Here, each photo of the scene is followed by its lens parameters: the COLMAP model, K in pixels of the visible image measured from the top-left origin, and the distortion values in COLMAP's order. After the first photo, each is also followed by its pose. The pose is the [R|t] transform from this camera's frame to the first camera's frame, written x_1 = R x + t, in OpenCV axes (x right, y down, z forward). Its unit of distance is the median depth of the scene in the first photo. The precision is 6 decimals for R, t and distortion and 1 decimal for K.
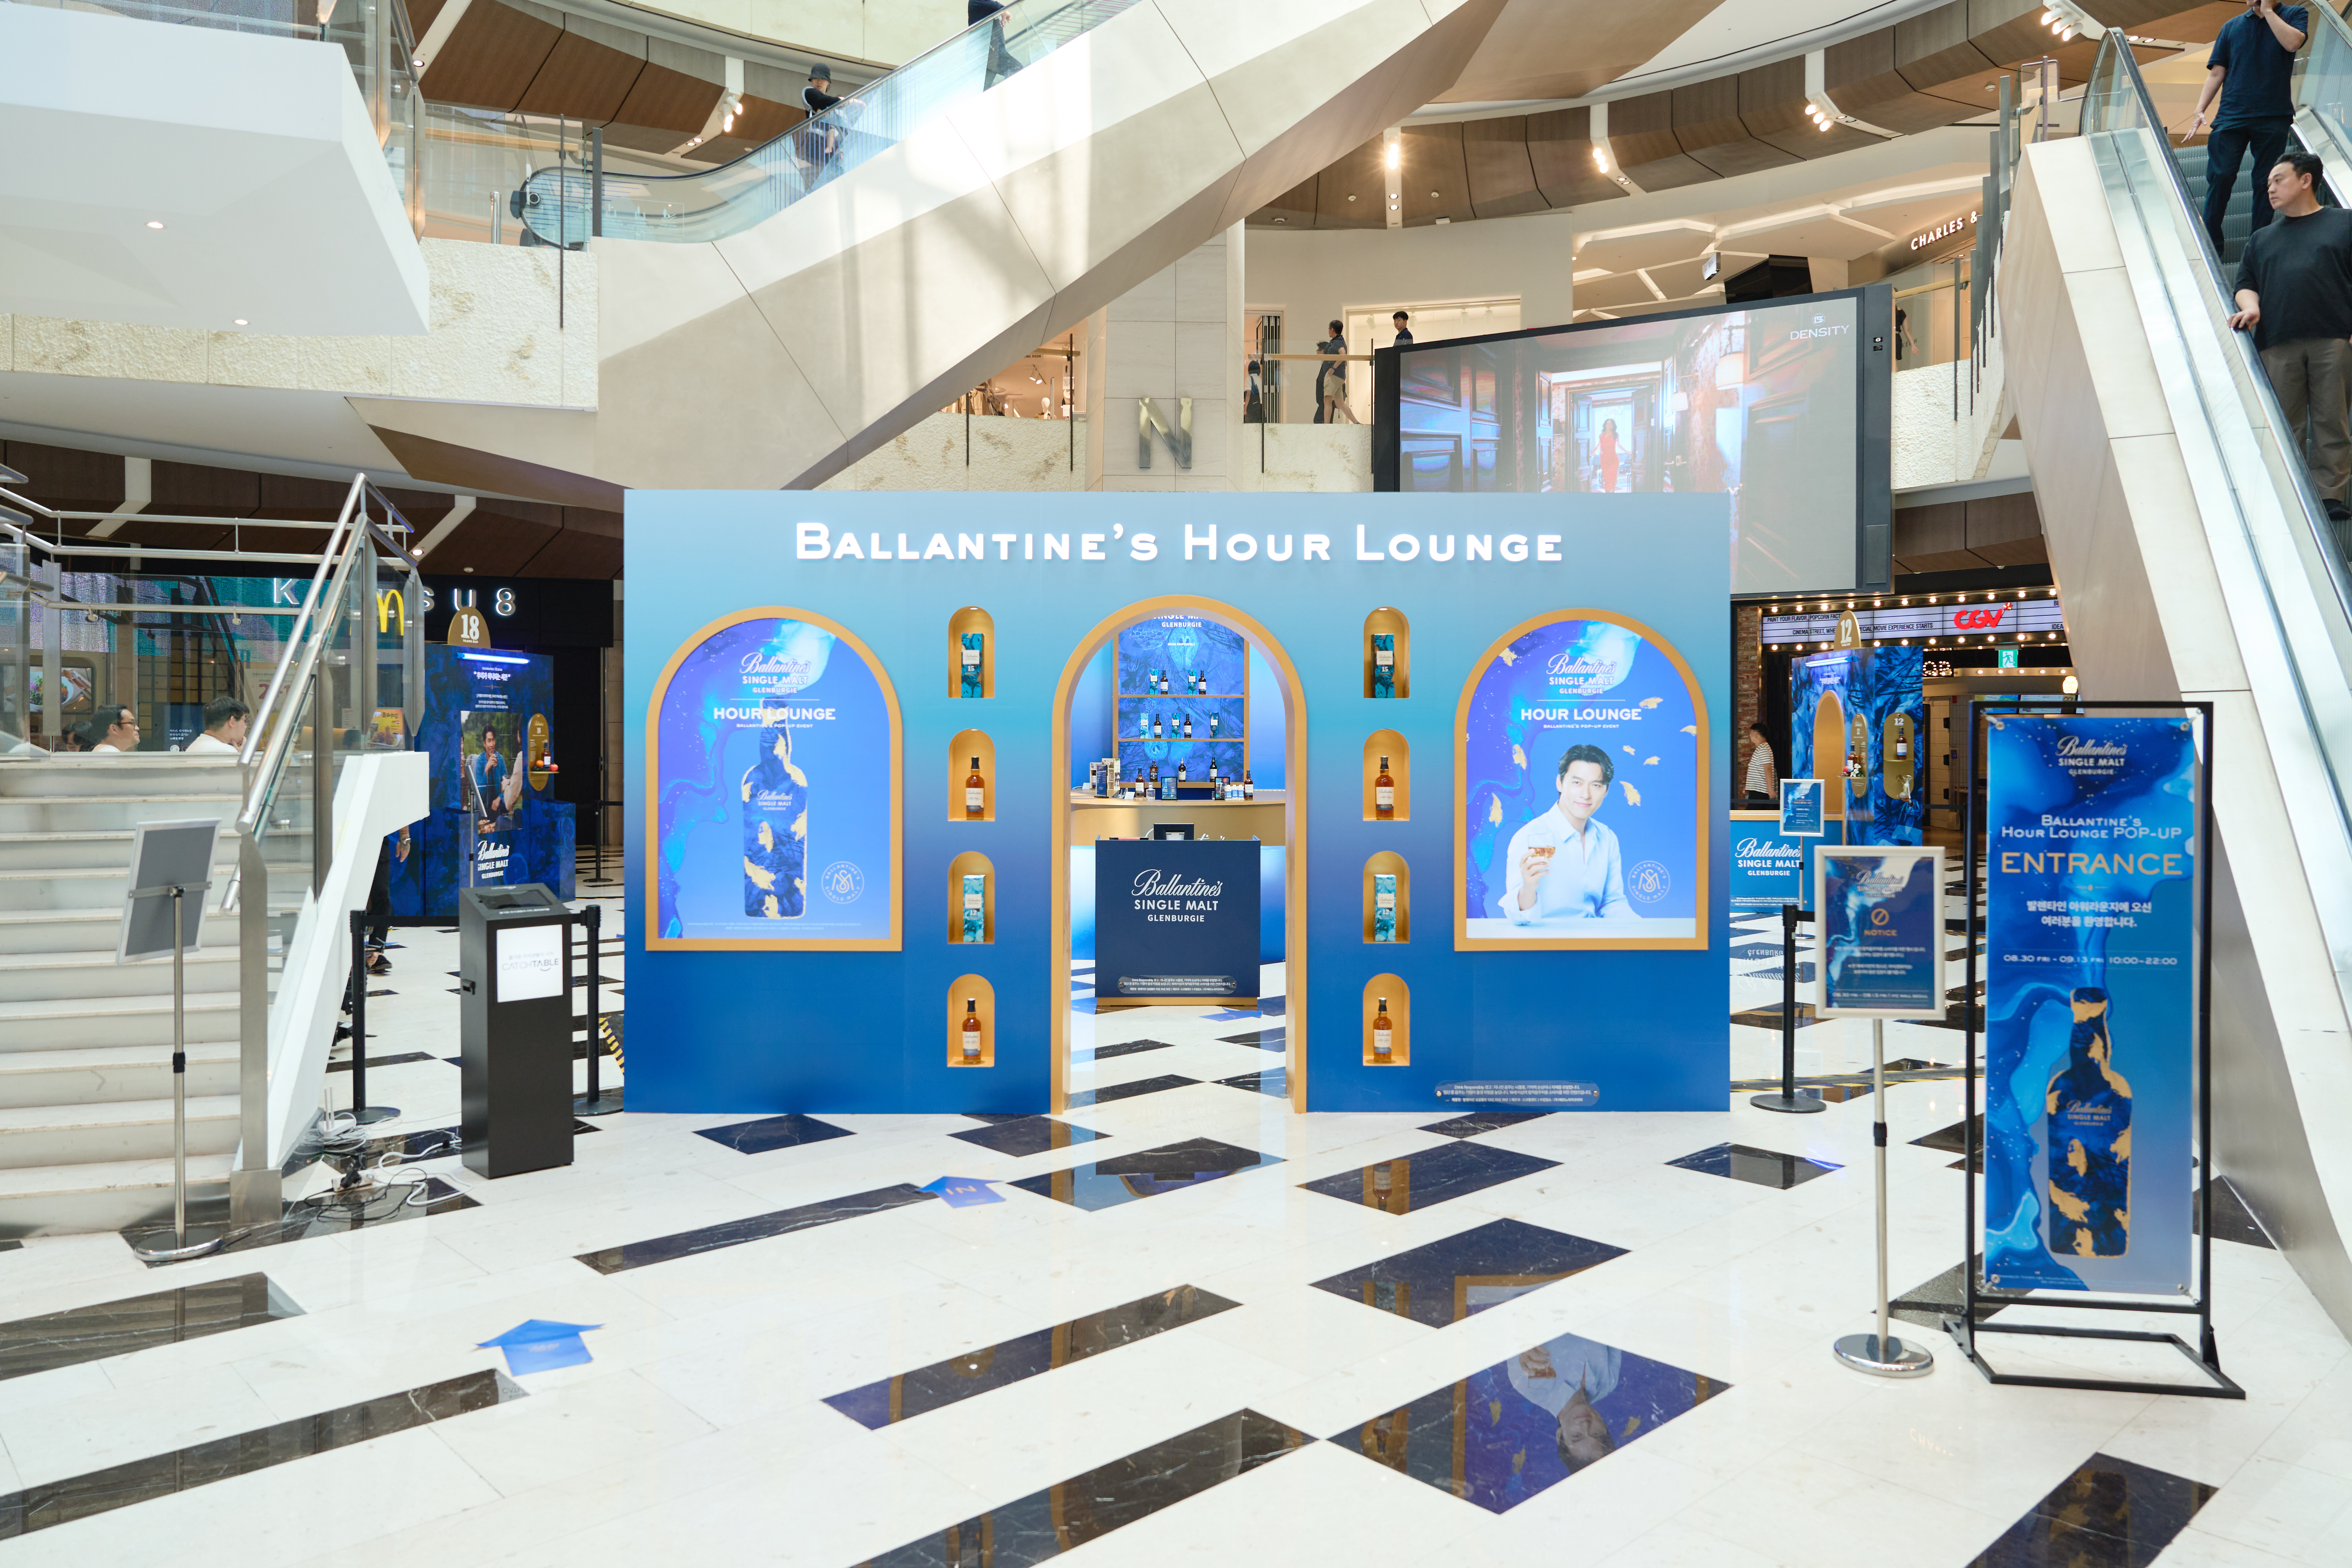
lens RADIAL K [[1611.3, 0, 1193.8], [0, 1611.3, 688.9], [0, 0, 1]] dist [0.034003, -0.037690]
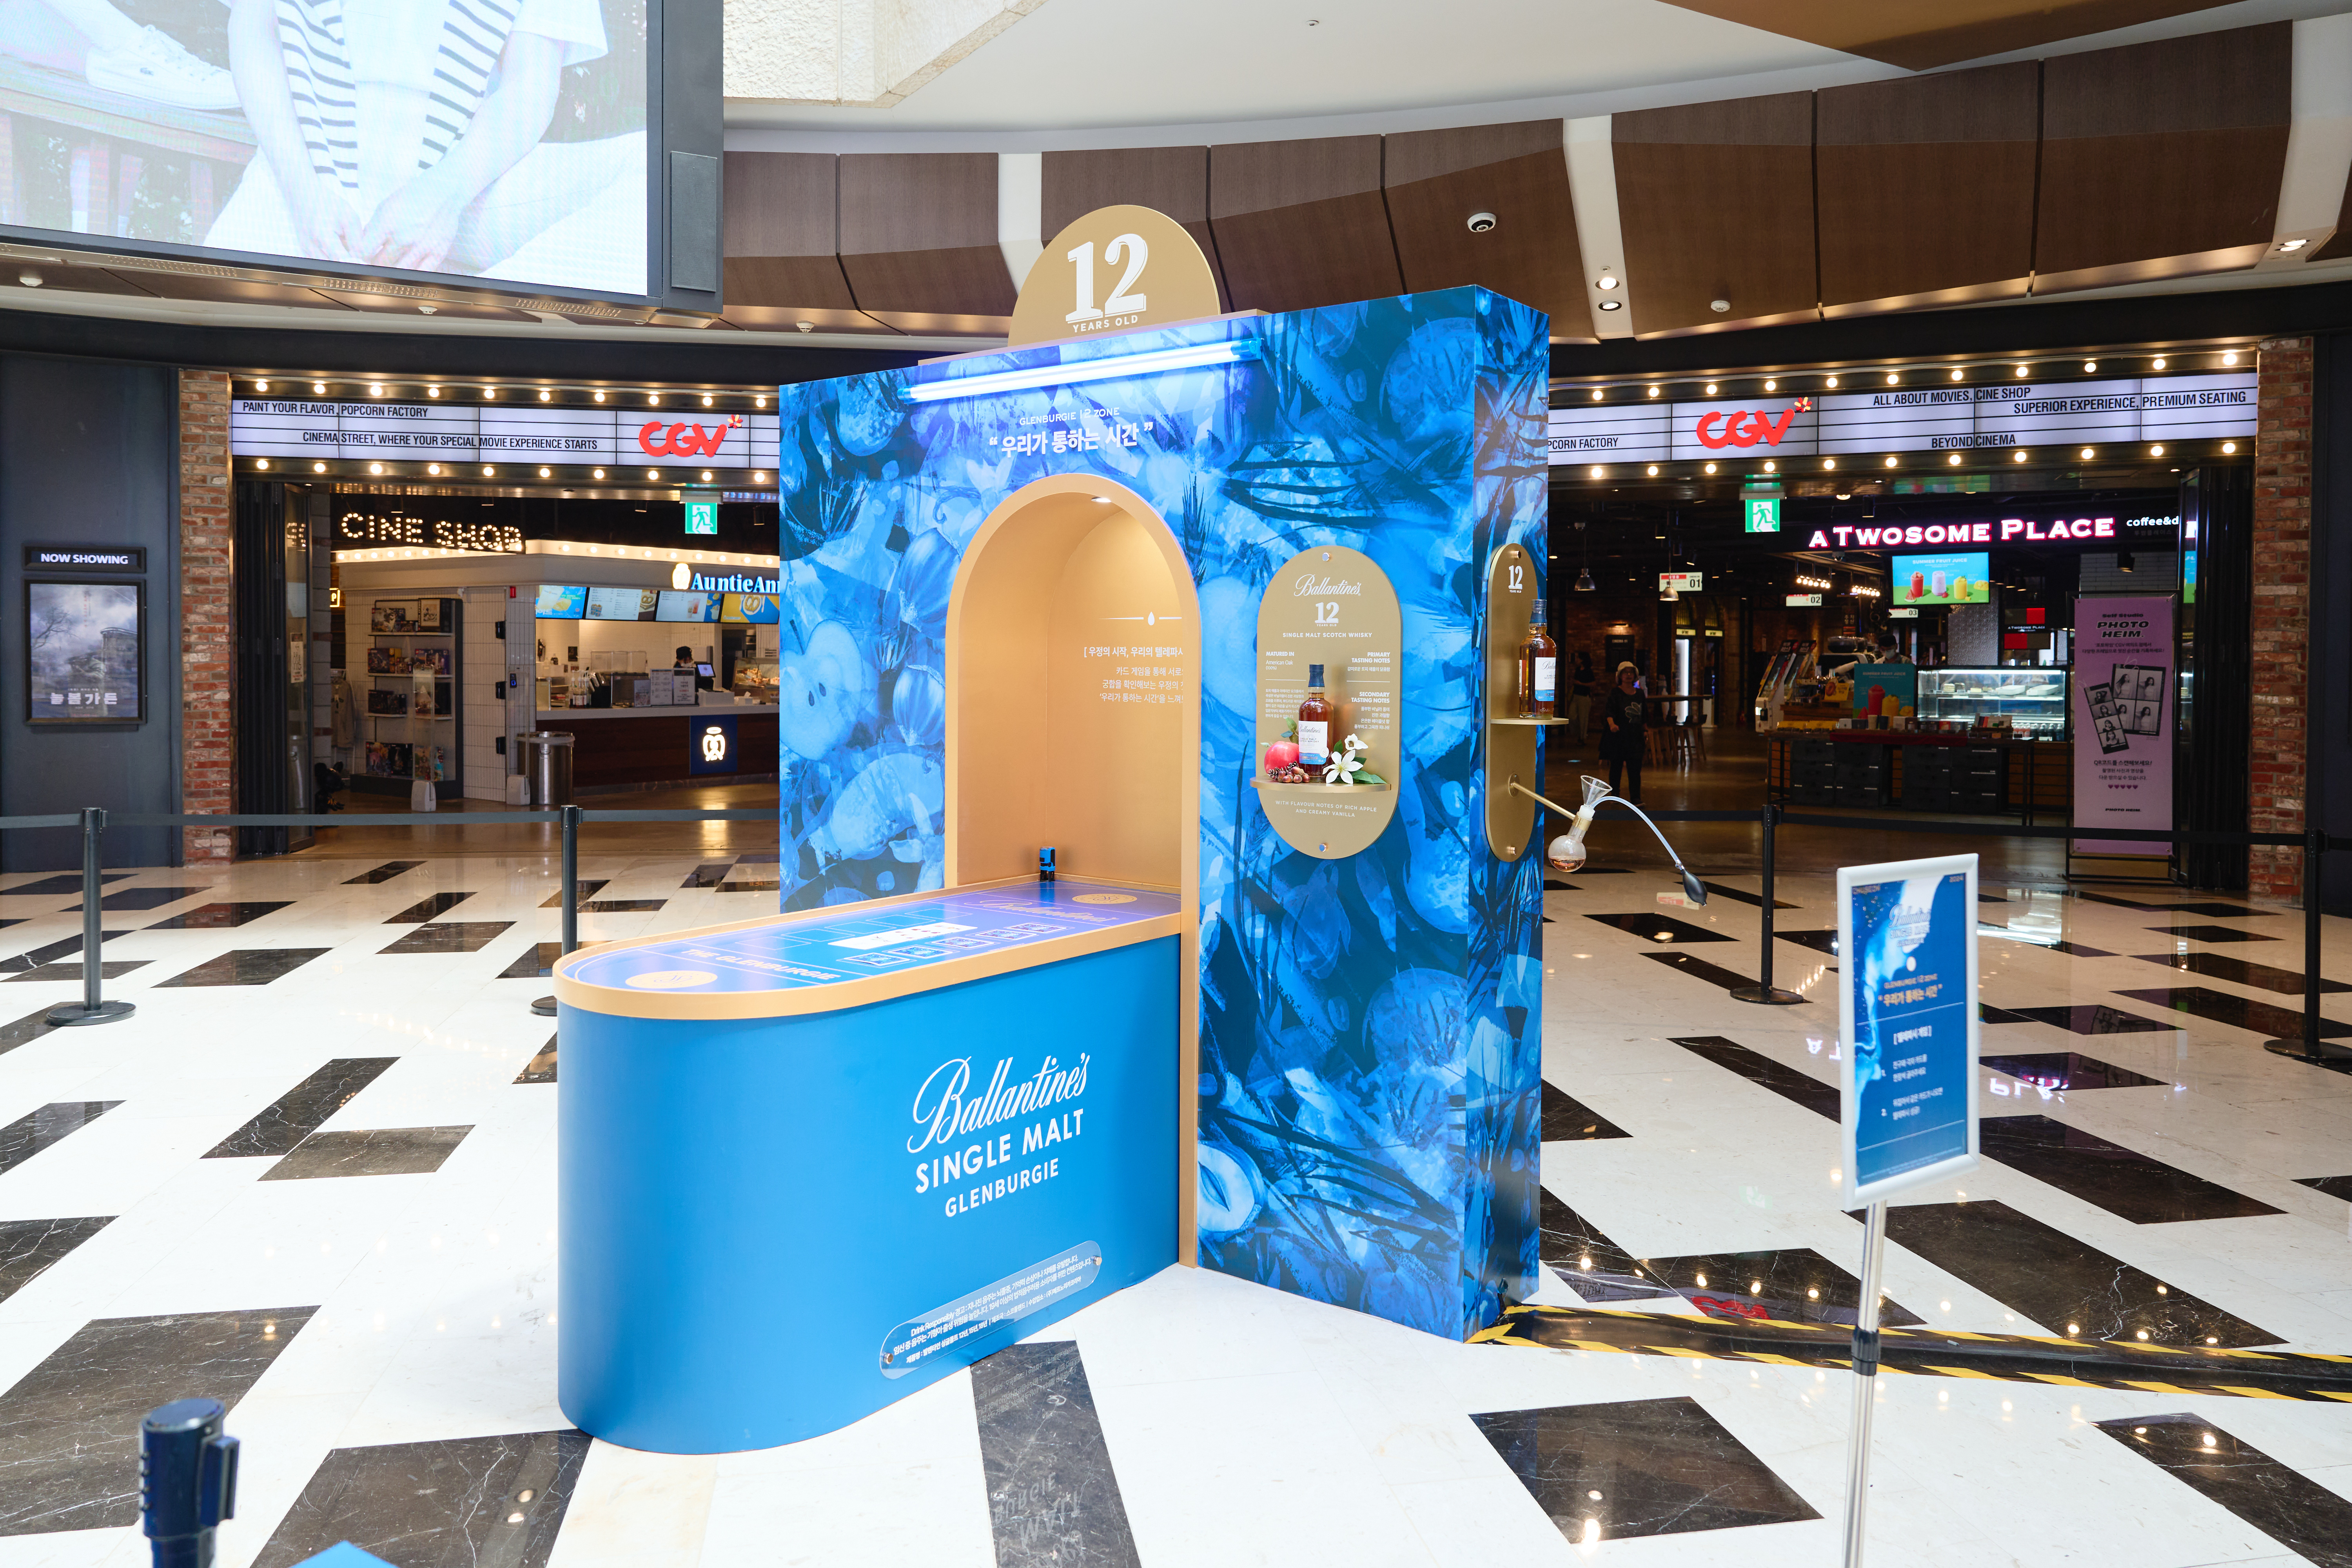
lens RADIAL K [[1611.3, 0, 1193.8], [0, 1611.3, 688.9], [0, 0, 1]] dist [0.034003, -0.037690]
pose [[0.536159, -0.014162, 0.843998, 0.137573], [-0.026718, 0.999074, 0.033737, 0.025077], [-0.843694, -0.040638, 0.535284, 0.709078]]
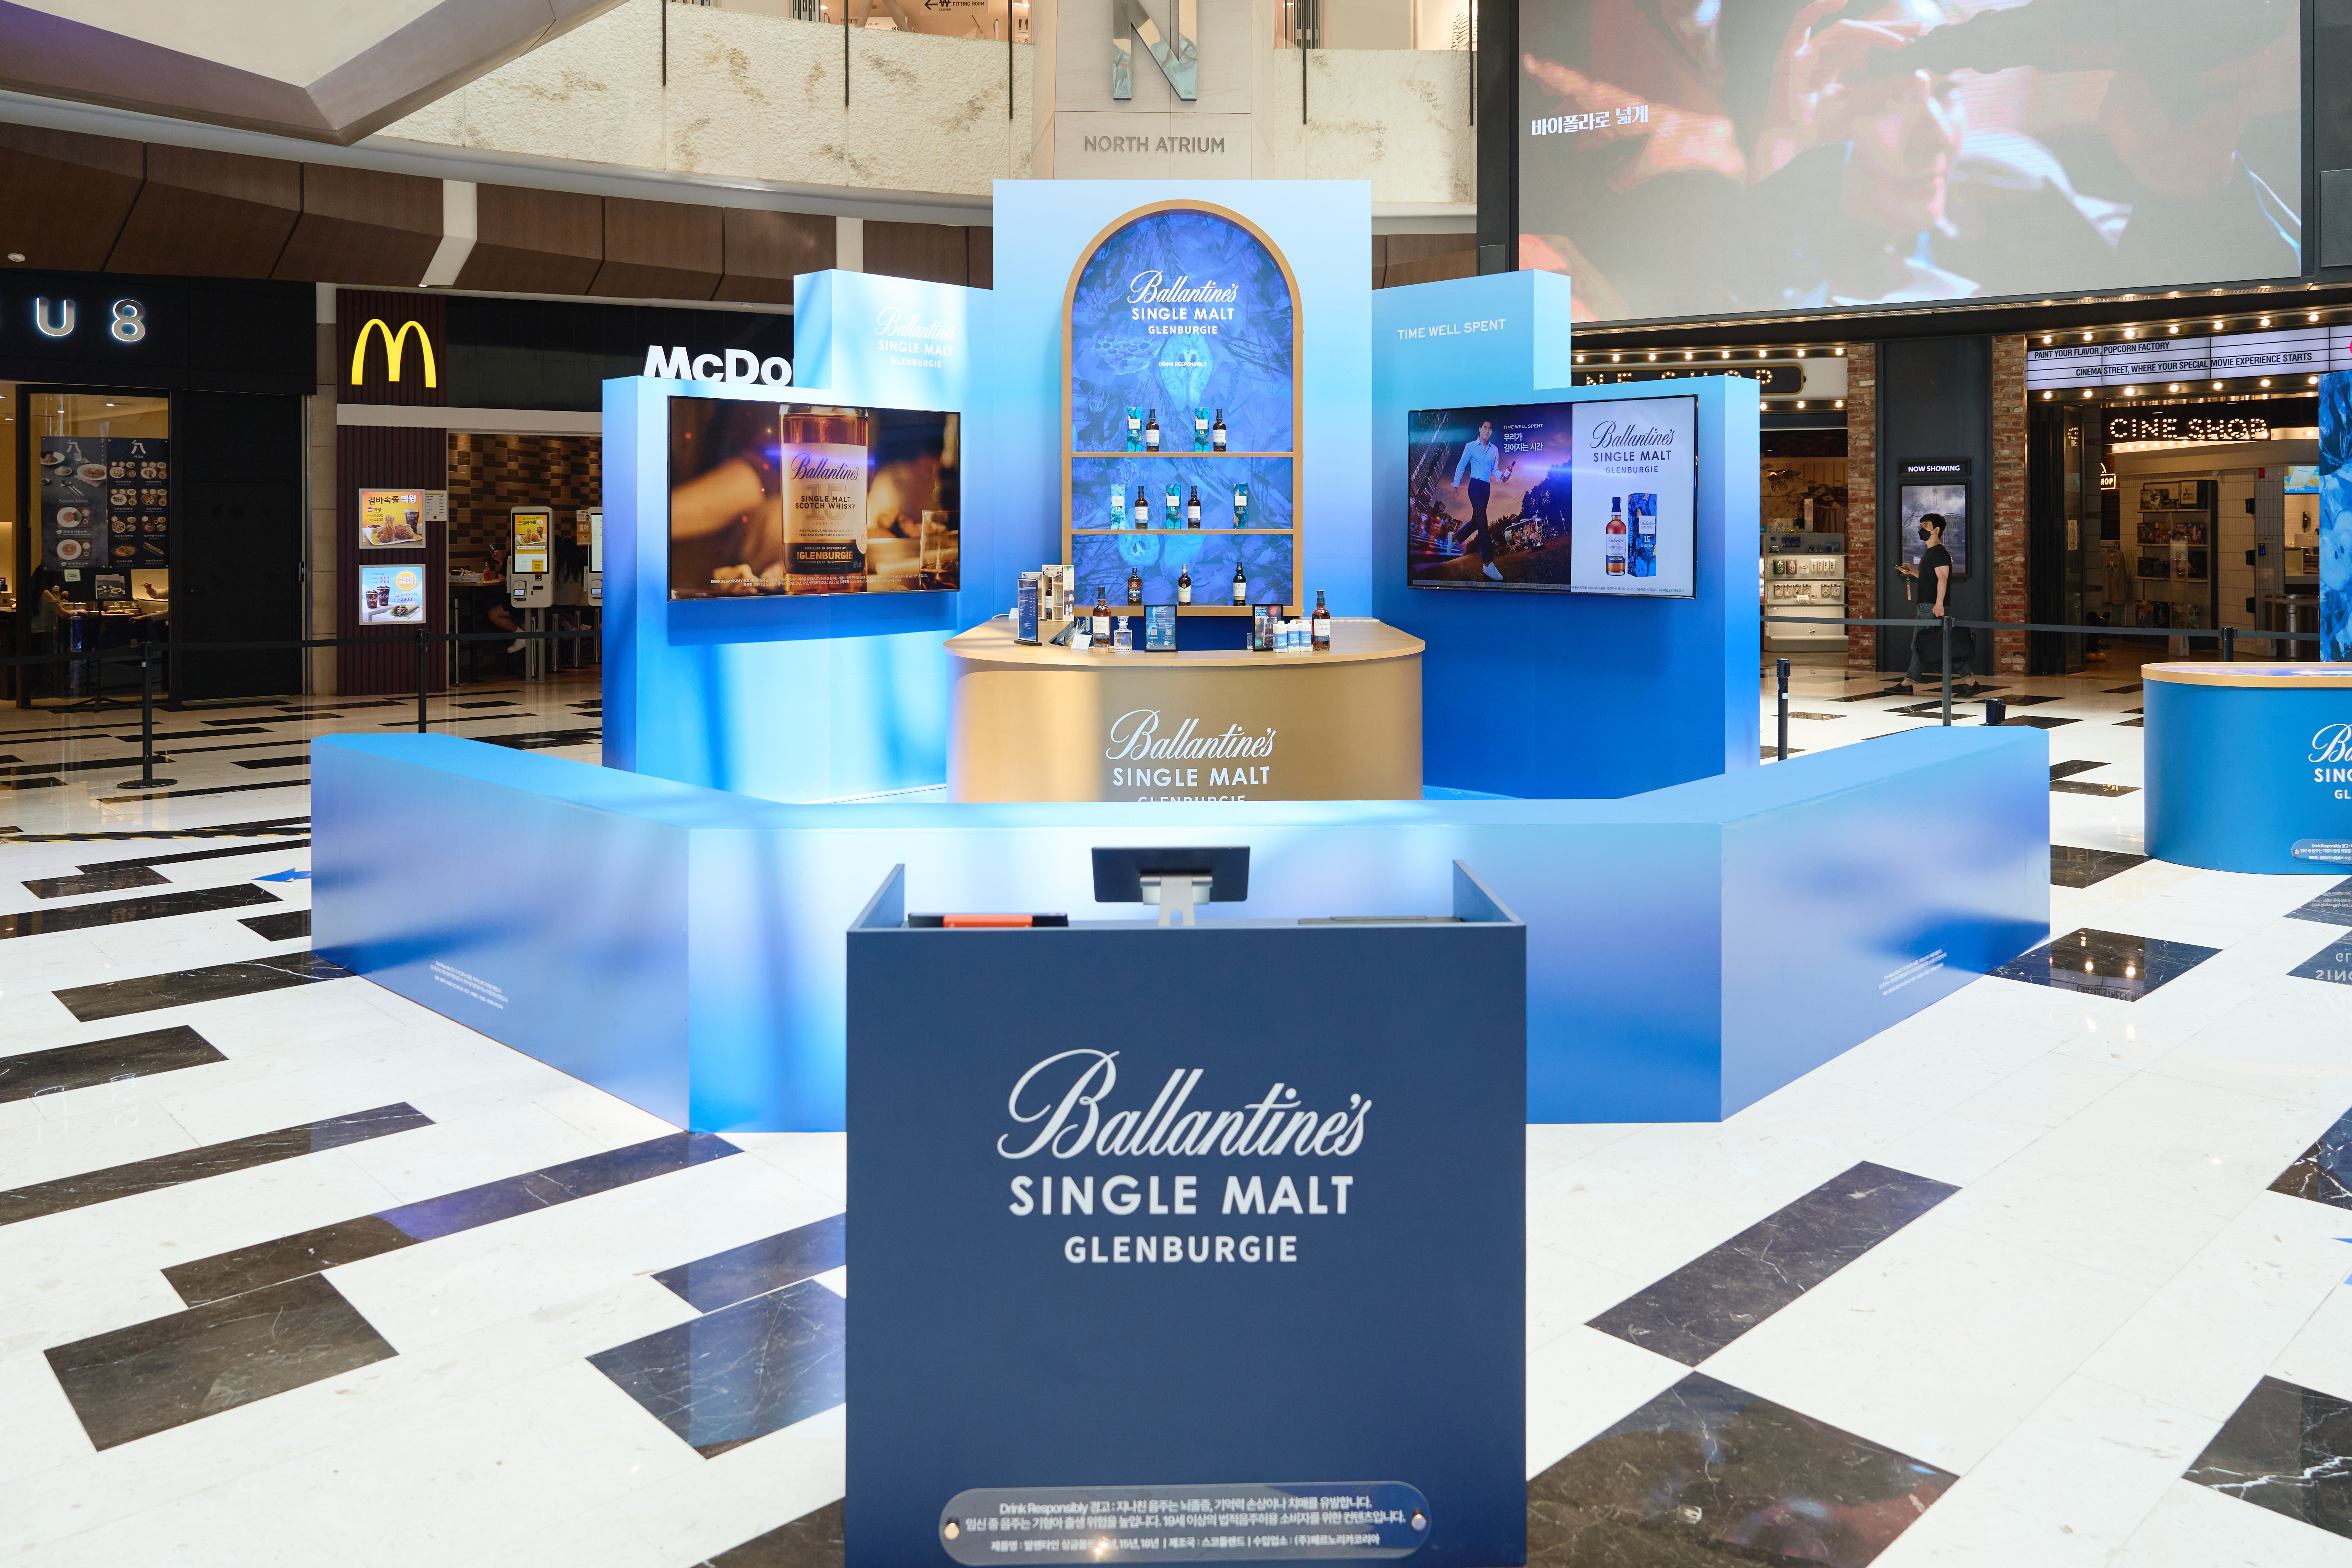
lens RADIAL K [[1671.0, 0, 1193.1], [0, 1671.0, 527.1], [0, 0, 1]] dist [0.004503, 0.000372]
pose [[0.999993, -0.003614, 0.001391, -0.005044], [0.003577, 0.999658, 0.025913, 0.014839], [-0.001484, -0.025907, 0.999663, 0.412318]]
